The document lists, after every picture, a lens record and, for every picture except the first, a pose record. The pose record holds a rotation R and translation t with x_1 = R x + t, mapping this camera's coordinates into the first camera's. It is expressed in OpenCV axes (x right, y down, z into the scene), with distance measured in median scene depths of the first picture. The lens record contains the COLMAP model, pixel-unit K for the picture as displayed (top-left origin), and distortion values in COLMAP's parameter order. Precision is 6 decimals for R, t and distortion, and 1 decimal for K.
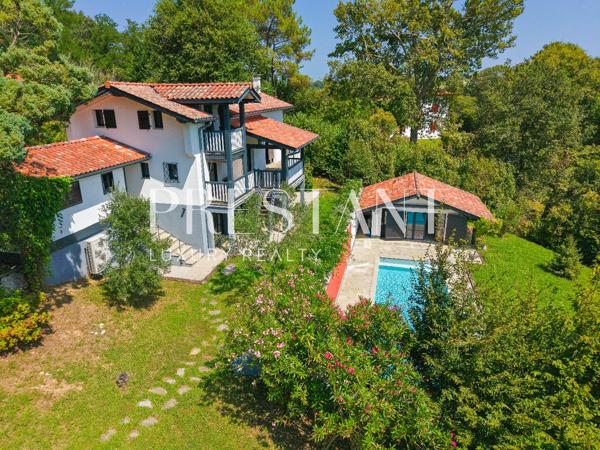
lens RADIAL K [[393.6, 0, 300.0], [0, 393.6, 225.0], [0, 0, 1]] dist [0.040604, -0.042353]
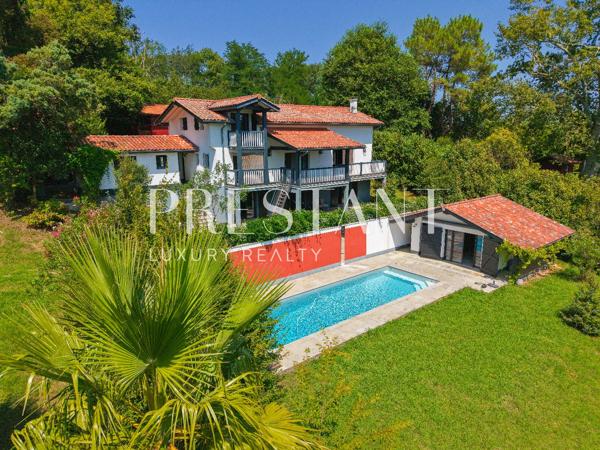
lens RADIAL K [[393.6, 0, 300.0], [0, 393.6, 225.0], [0, 0, 1]] dist [0.040604, -0.042353]
pose [[0.795979, 0.132831, -0.590570, 0.404073], [-0.189778, 0.981200, -0.035094, 0.039717], [0.574805, 0.140012, 0.806223, 0.047332]]
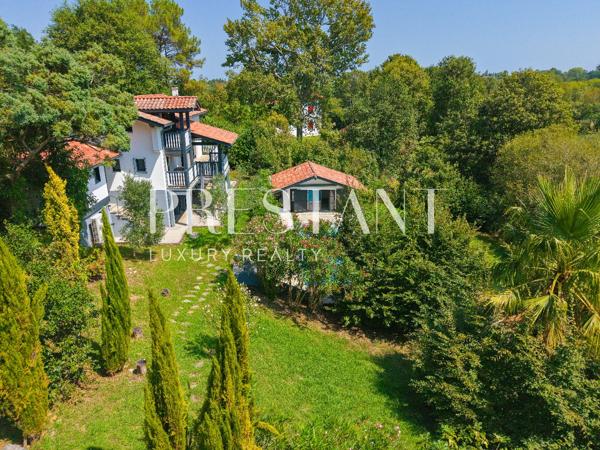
lens RADIAL K [[393.6, 0, 300.0], [0, 393.6, 225.0], [0, 0, 1]] dist [0.040604, -0.042353]
pose [[0.953367, -0.096369, 0.286013, -0.110413], [0.096419, 0.995243, 0.013945, 0.047396], [-0.285997, 0.014282, 0.958124, -0.198343]]
